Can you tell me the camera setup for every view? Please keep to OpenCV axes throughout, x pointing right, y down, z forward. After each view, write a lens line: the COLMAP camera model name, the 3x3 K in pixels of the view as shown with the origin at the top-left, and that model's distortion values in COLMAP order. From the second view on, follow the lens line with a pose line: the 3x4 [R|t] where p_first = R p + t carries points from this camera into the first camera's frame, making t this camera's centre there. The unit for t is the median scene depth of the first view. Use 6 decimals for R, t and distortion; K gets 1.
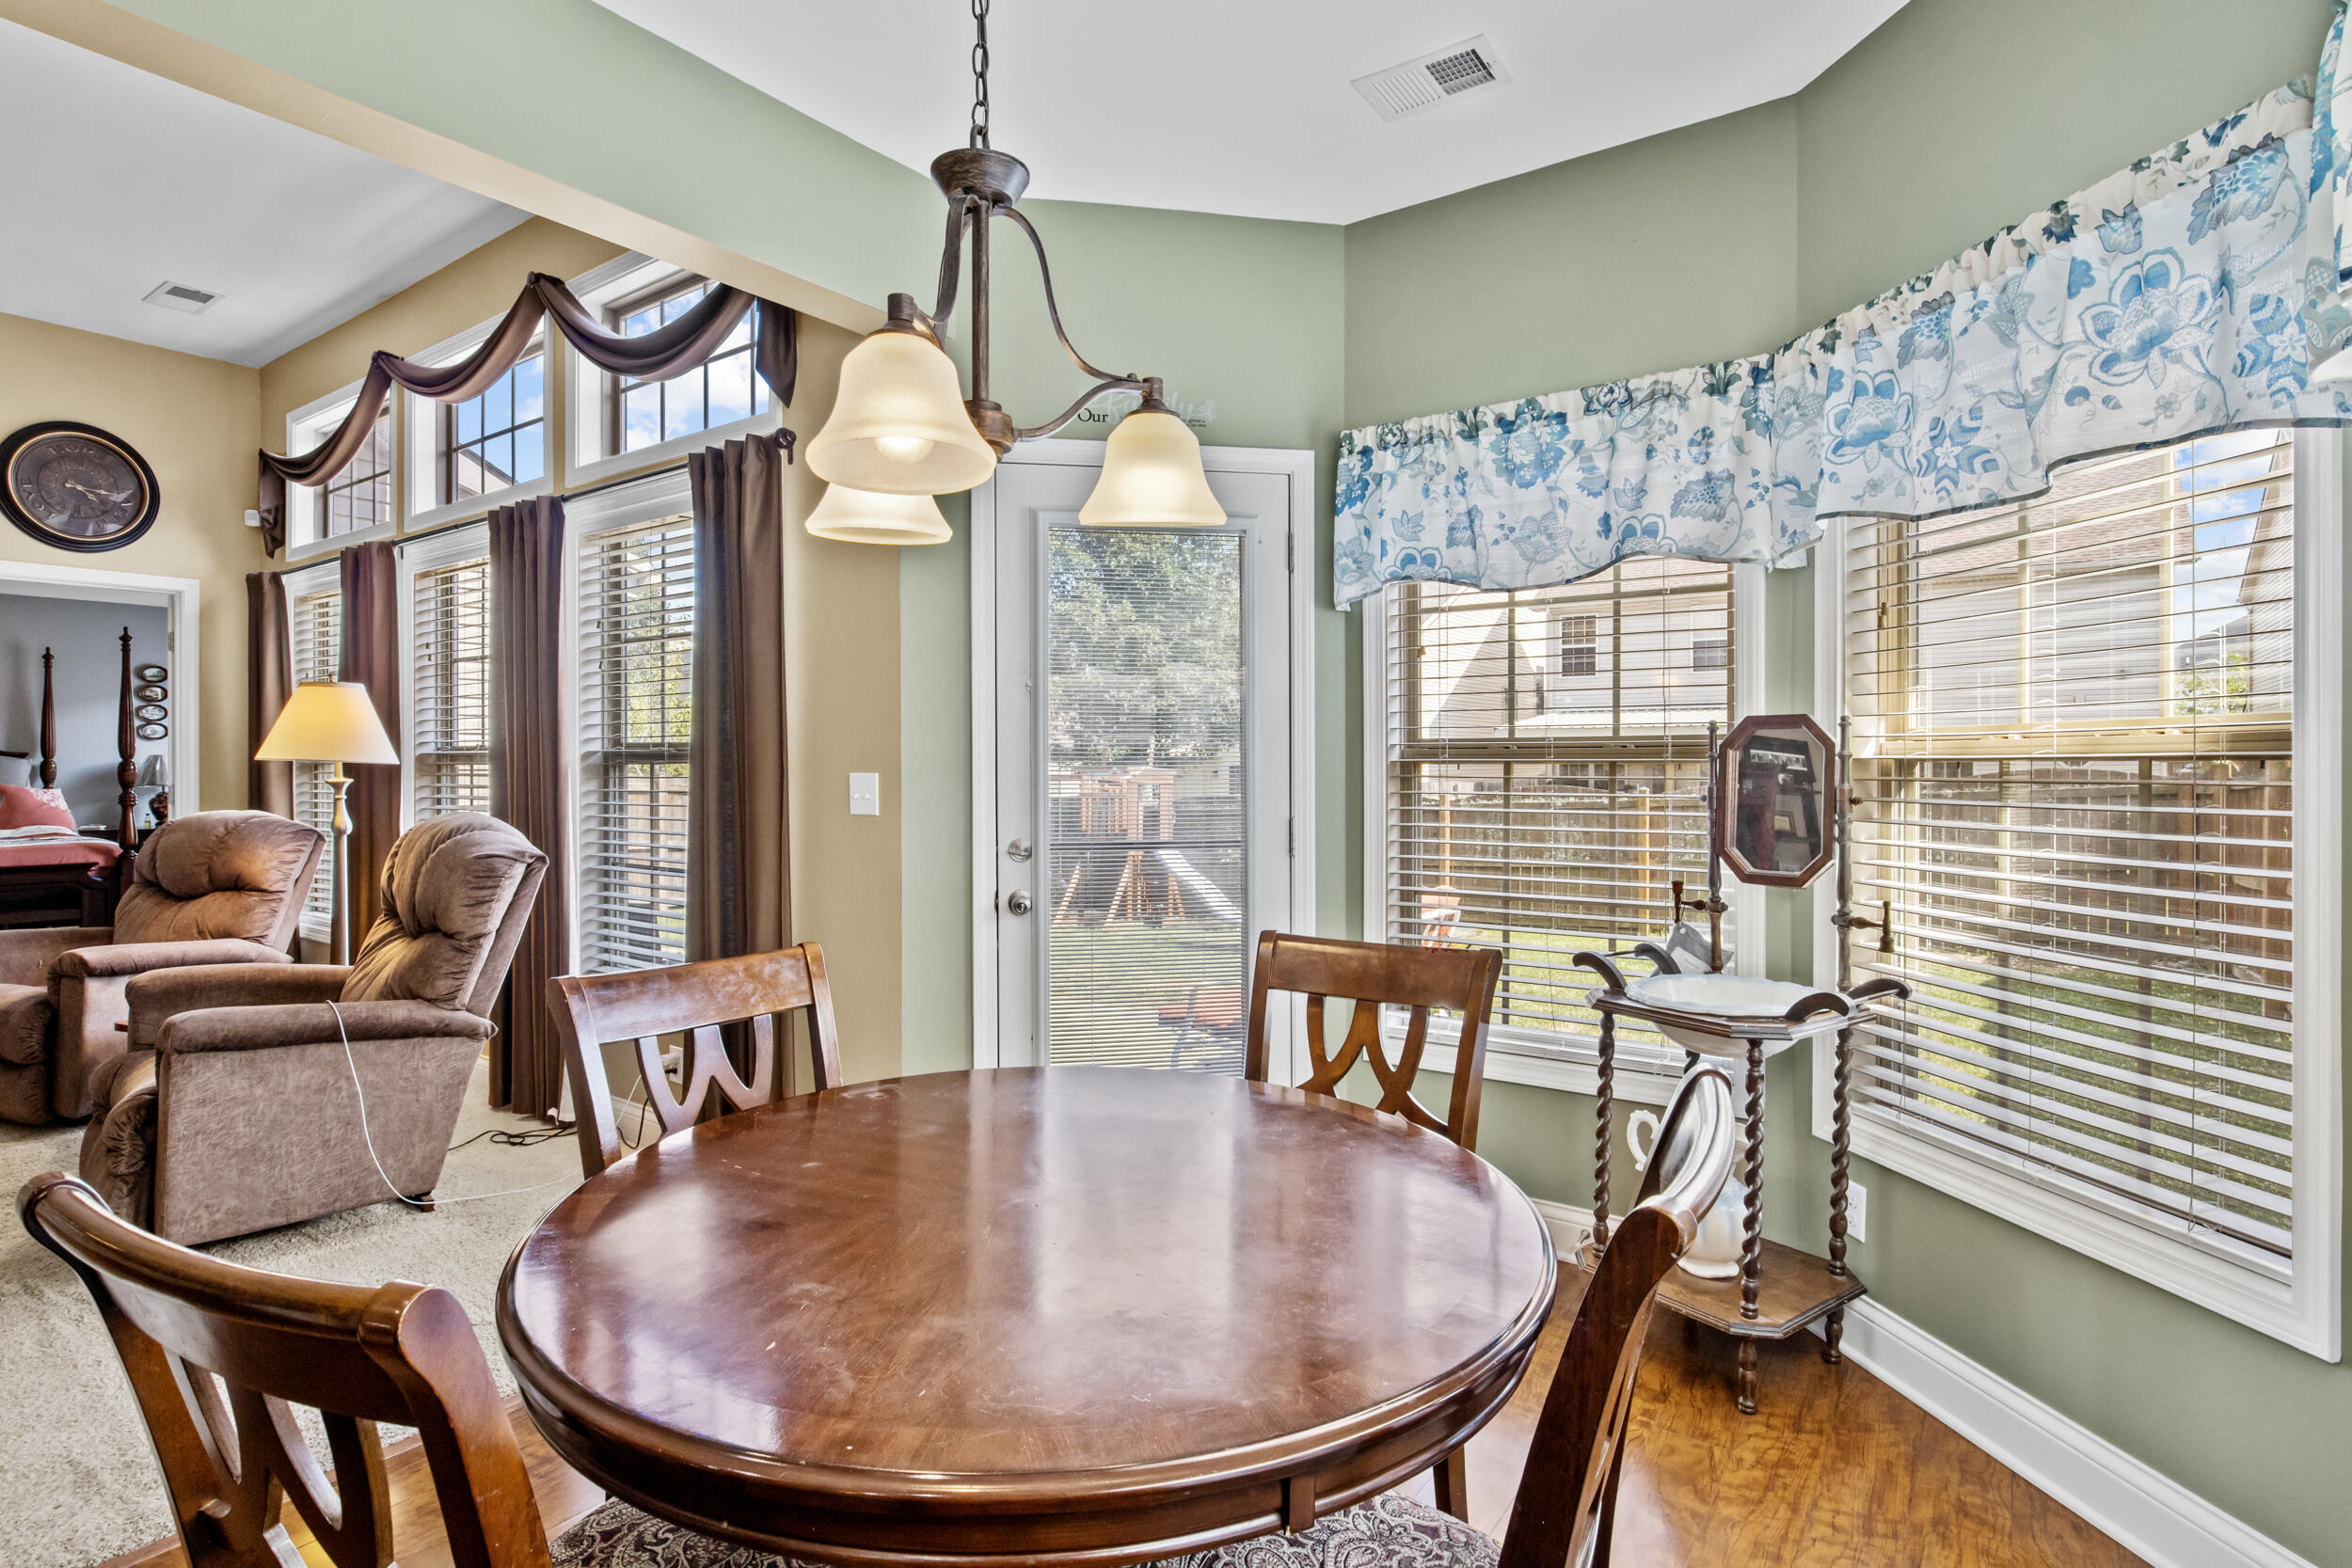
lens RADIAL K [[1163.5, 0, 1185.7], [0, 1163.5, 762.2], [0, 0, 1]] dist [-0.001886, -0.000431]
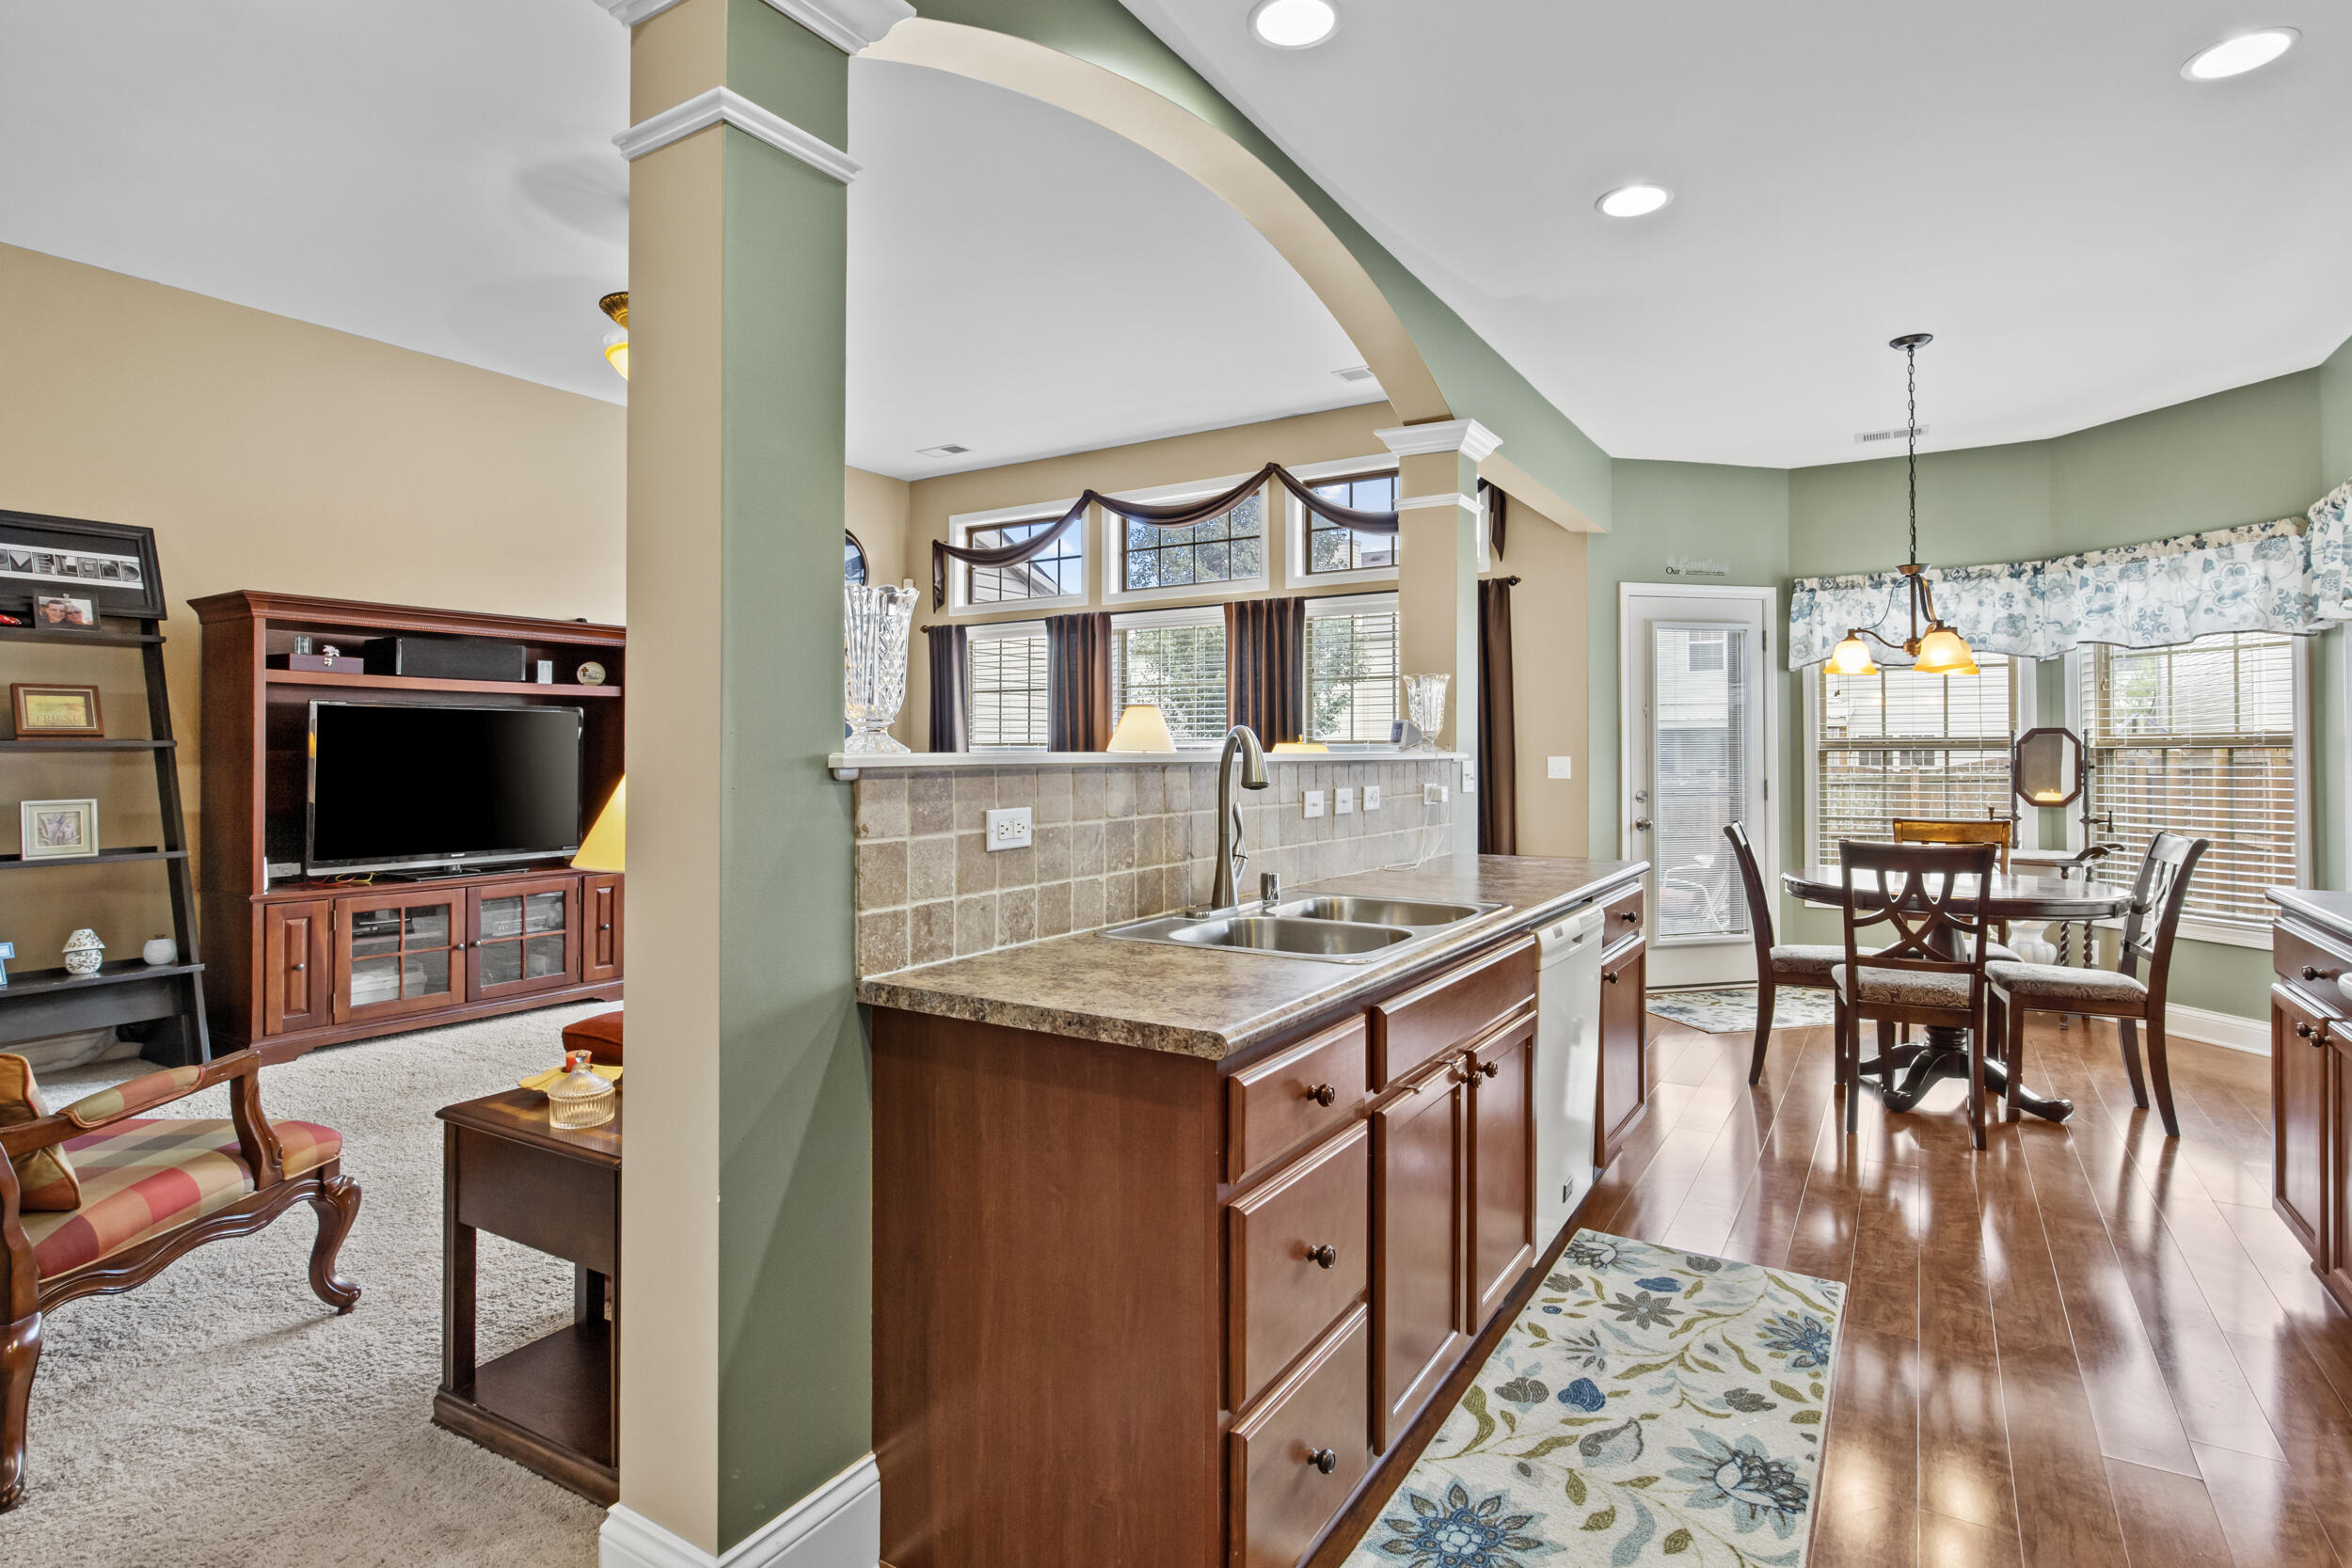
lens RADIAL K [[1163.5, 0, 1203.0], [0, 1163.5, 730.8], [0, 0, 1]] dist [-0.001886, -0.000431]
pose [[0.997722, -0.002273, 0.067420, -1.221143], [0.003463, 0.999840, -0.017535, -0.003006], [-0.067369, 0.017728, 0.997571, -1.064296]]
